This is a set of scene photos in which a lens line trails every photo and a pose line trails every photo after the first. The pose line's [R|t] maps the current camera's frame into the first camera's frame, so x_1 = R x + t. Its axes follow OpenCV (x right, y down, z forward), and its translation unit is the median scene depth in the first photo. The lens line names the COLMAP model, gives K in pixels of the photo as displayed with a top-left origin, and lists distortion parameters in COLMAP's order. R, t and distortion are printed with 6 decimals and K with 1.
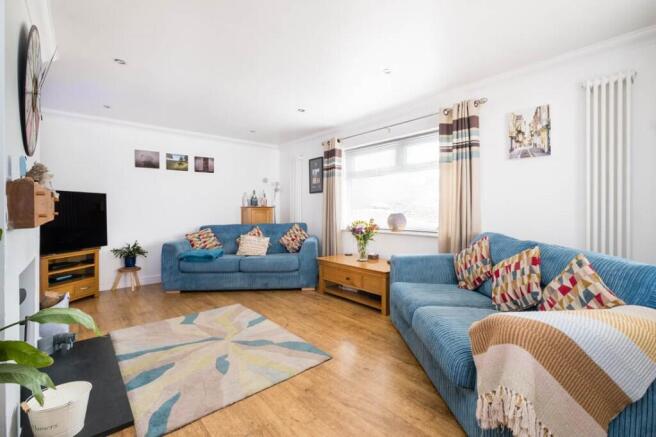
lens RADIAL K [[281.3, 0, 327.1], [0, 281.3, 209.3], [0, 0, 1]] dist [-0.001548, -0.000094]
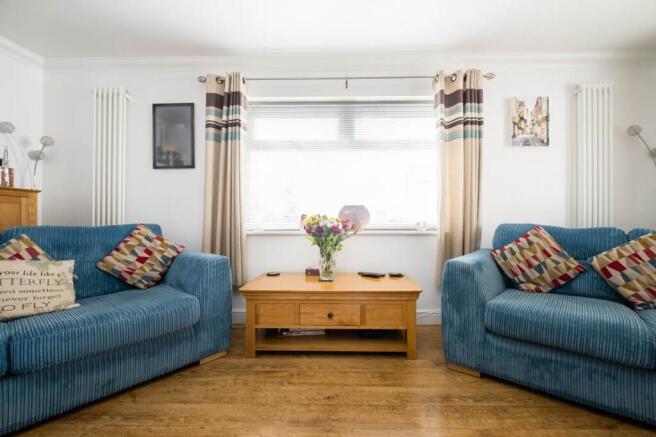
lens RADIAL K [[286.1, 0, 328.0], [0, 286.1, 218.5], [0, 0, 1]] dist [-0.003517, -0.000559]
pose [[0.674459, 0.010097, 0.738243, -0.312024], [-0.005047, 0.999946, -0.009065, 0.050786], [-0.738295, 0.002388, 0.674474, 0.542861]]
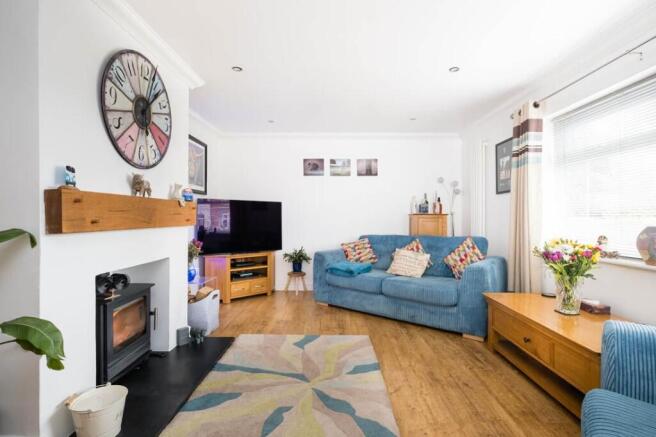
lens RADIAL K [[303.1, 0, 337.4], [0, 303.1, 217.9], [0, 0, 1]] dist [-0.001215, 0.000070]
pose [[0.770122, 0.006205, -0.637867, 0.147650], [-0.004893, 0.999981, 0.003820, -0.000139], [0.637878, 0.000179, 0.770137, 0.252178]]
